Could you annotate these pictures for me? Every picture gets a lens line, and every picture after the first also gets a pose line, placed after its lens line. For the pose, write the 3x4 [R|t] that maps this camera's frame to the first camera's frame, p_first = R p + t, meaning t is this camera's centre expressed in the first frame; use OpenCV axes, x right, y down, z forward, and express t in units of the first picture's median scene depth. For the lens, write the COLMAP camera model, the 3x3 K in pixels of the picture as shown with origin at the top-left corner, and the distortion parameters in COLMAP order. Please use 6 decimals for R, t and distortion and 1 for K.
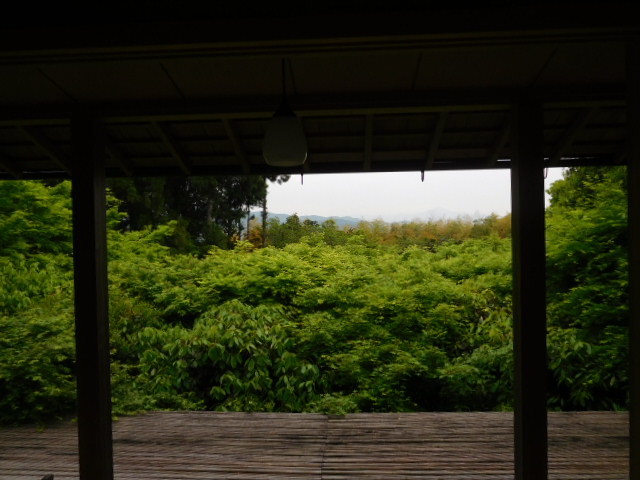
lens RADIAL K [[479.6, 0, 318.7], [0, 479.6, 238.8], [0, 0, 1]] dist [-0.010954, 0.004219]
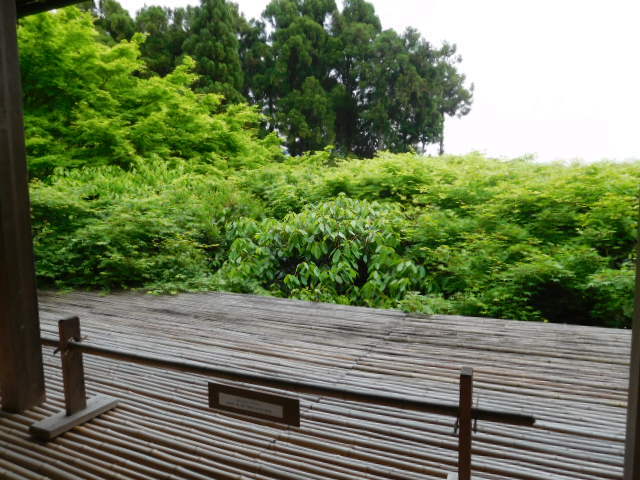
lens RADIAL K [[479.6, 0, 320.1], [0, 479.6, 242.9], [0, 0, 1]] dist [-0.010954, 0.004219]
pose [[0.930029, 0.047015, -0.364467, 0.136091], [-0.004617, 0.993199, 0.116338, 0.145720], [0.367458, -0.106515, 0.923921, 0.224990]]
